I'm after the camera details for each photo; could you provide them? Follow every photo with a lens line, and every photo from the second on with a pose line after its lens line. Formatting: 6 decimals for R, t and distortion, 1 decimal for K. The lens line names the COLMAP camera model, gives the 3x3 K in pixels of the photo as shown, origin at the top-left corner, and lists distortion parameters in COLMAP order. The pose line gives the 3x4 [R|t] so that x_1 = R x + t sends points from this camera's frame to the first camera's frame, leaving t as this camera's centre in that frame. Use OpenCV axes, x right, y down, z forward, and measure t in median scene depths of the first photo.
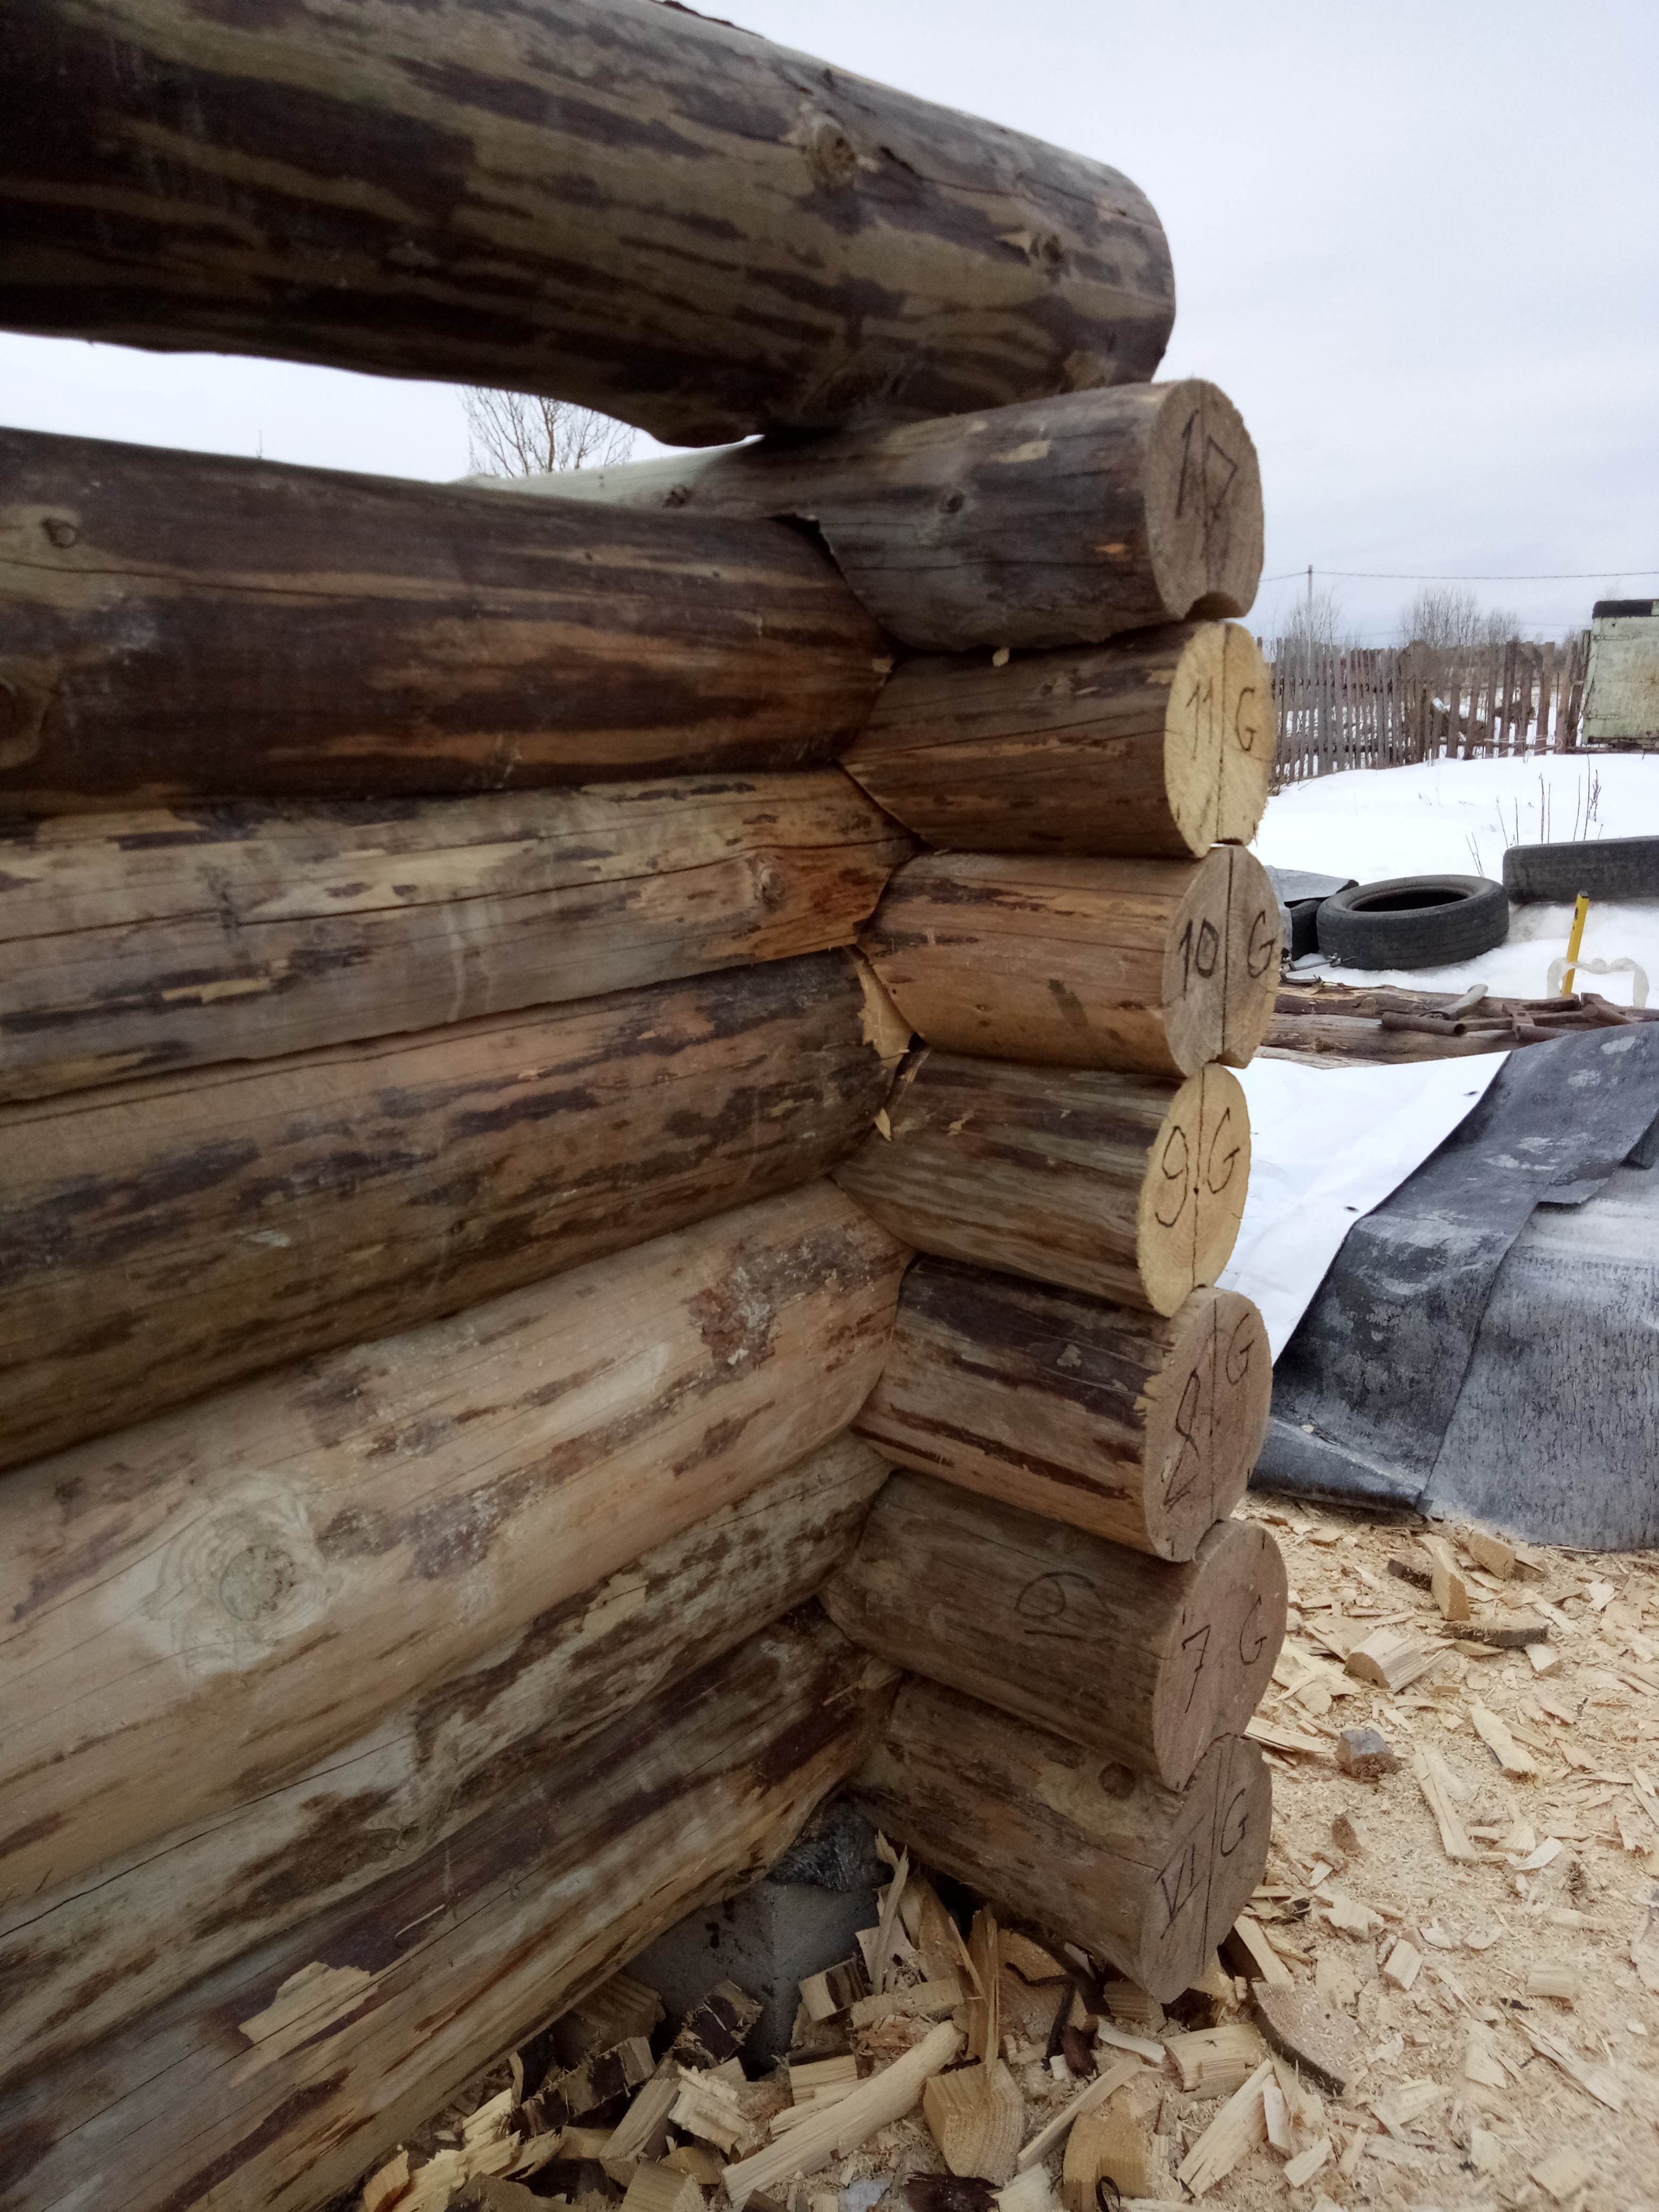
lens RADIAL K [[1696.8, 0, 829.6], [0, 1696.8, 1096.7], [0, 0, 1]] dist [-0.003942, -0.000504]
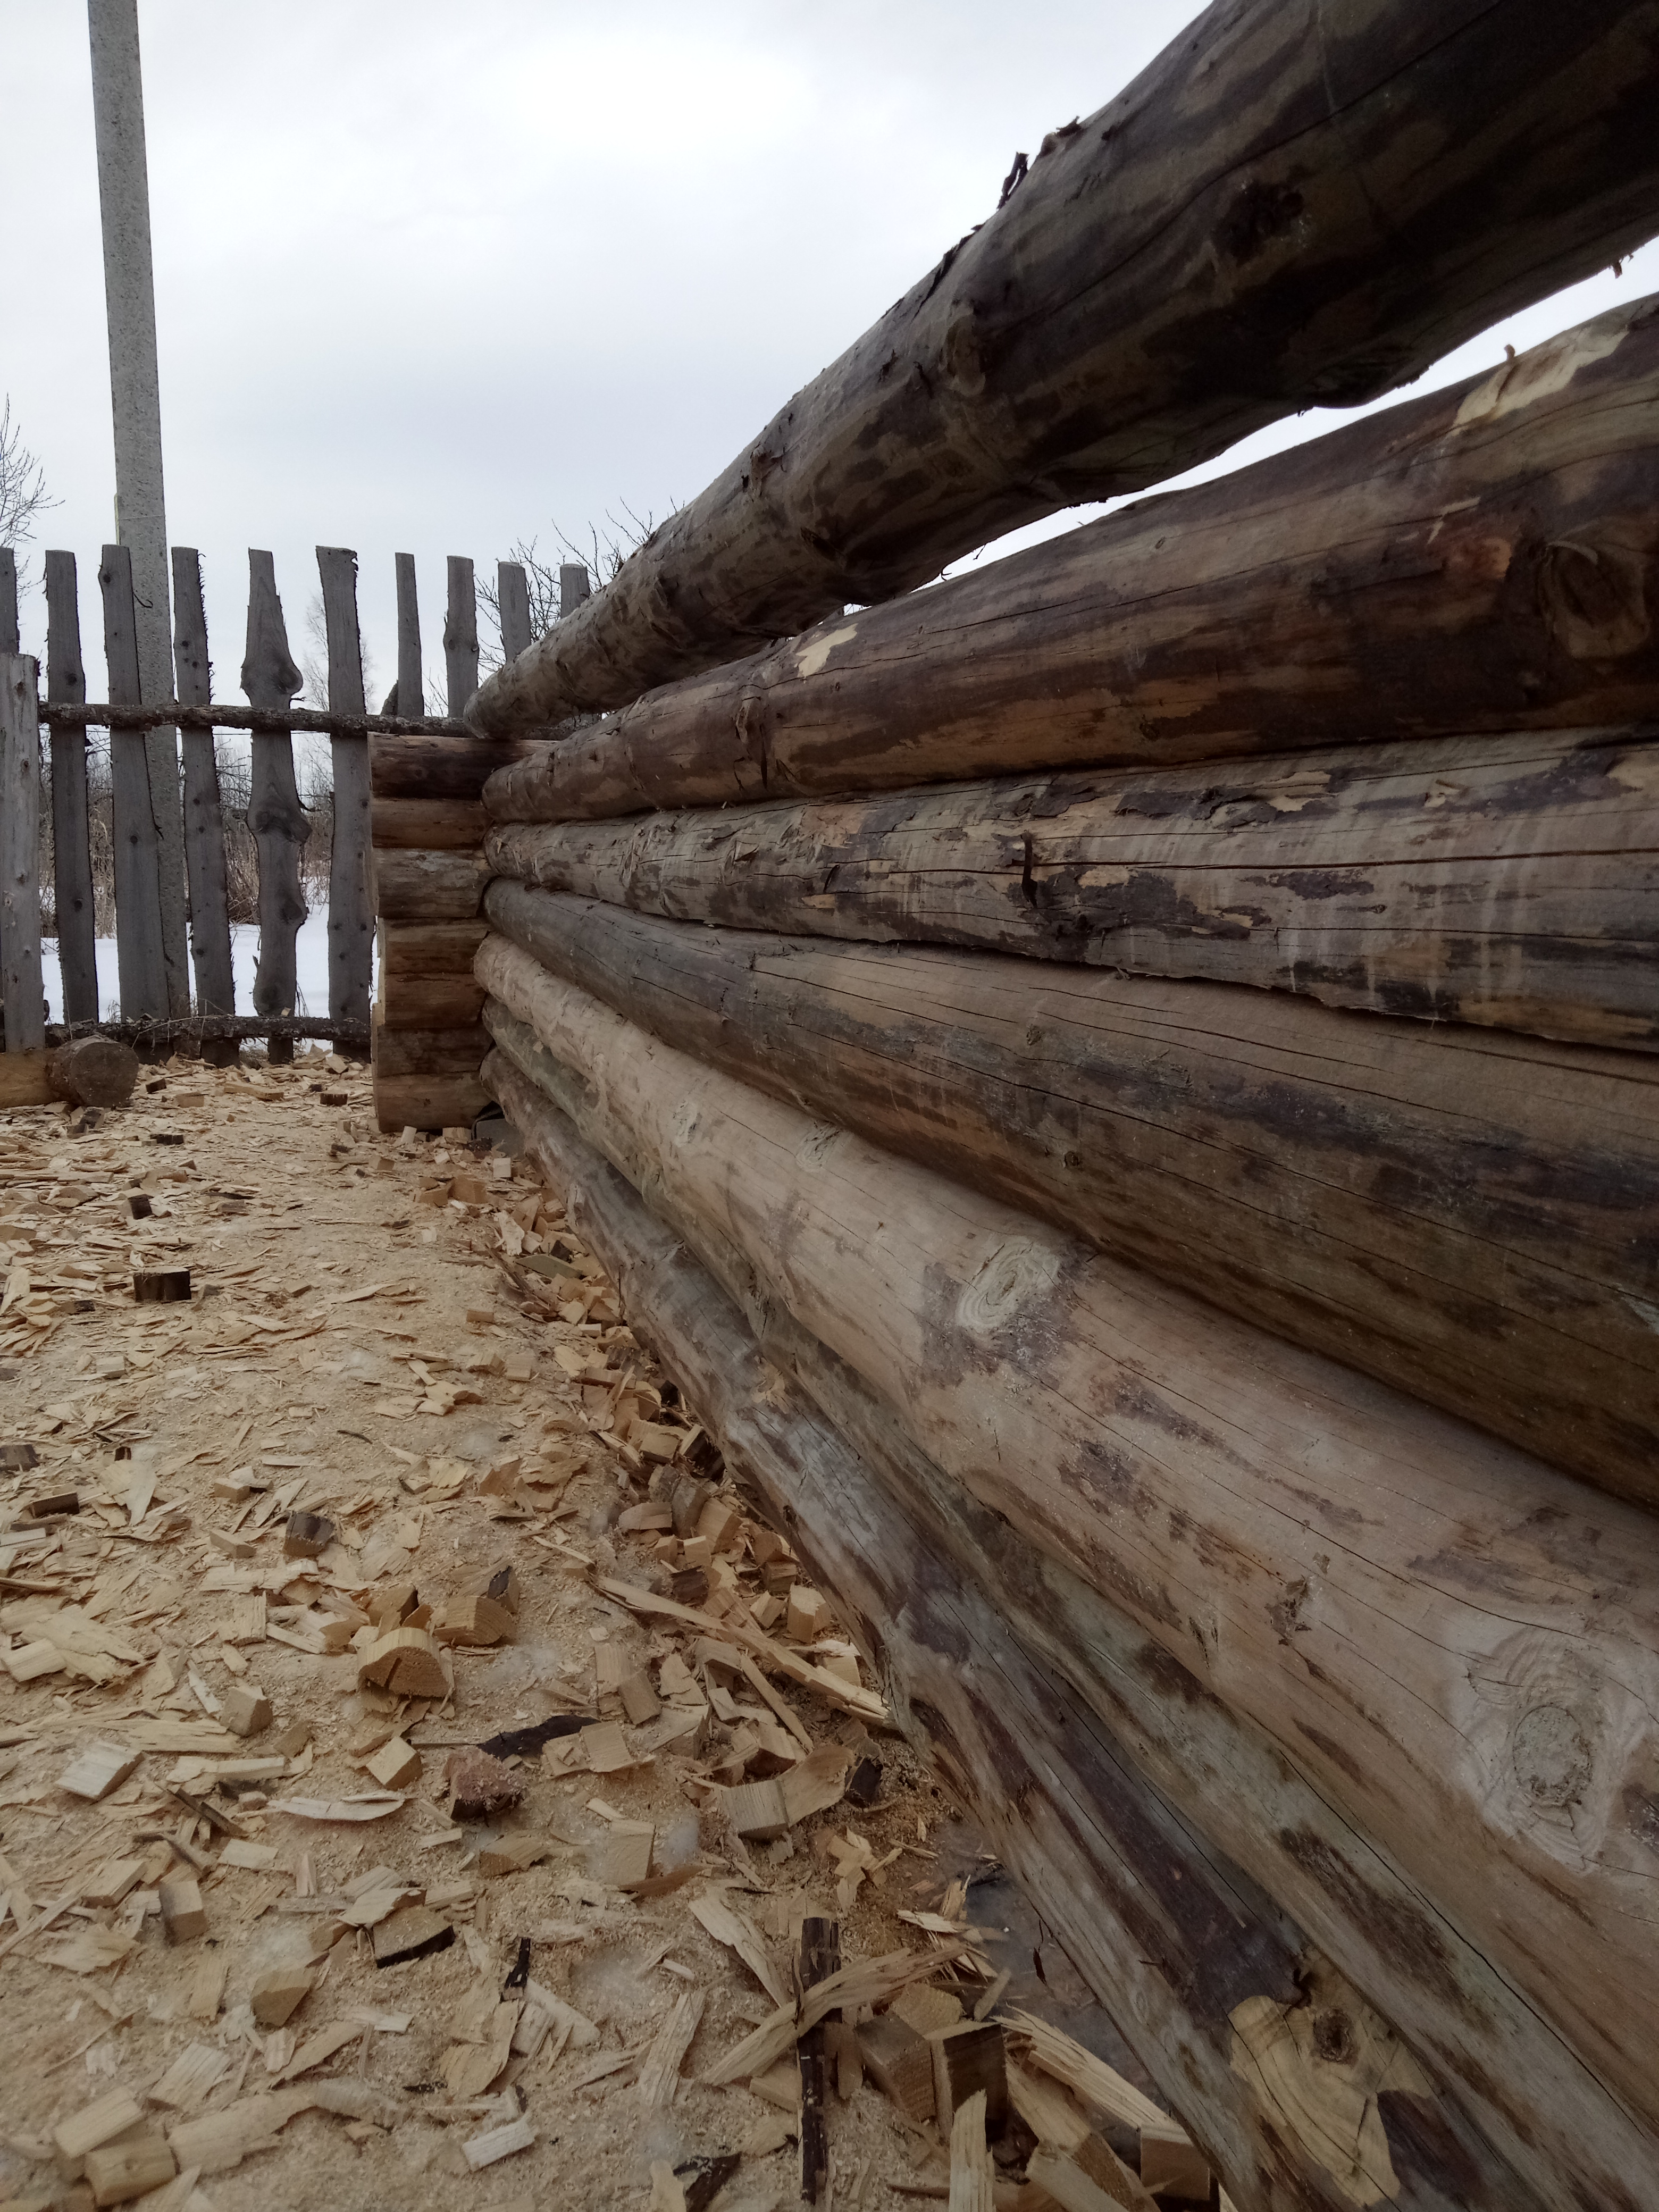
lens RADIAL K [[1696.8, 0, 830.0], [0, 1696.8, 1114.9], [0, 0, 1]] dist [-0.003942, -0.000504]
pose [[-0.558351, 0.135170, -0.818519, 0.437844], [-0.190944, 0.939209, 0.285353, -0.135627], [0.807332, 0.315618, -0.498599, 1.114244]]
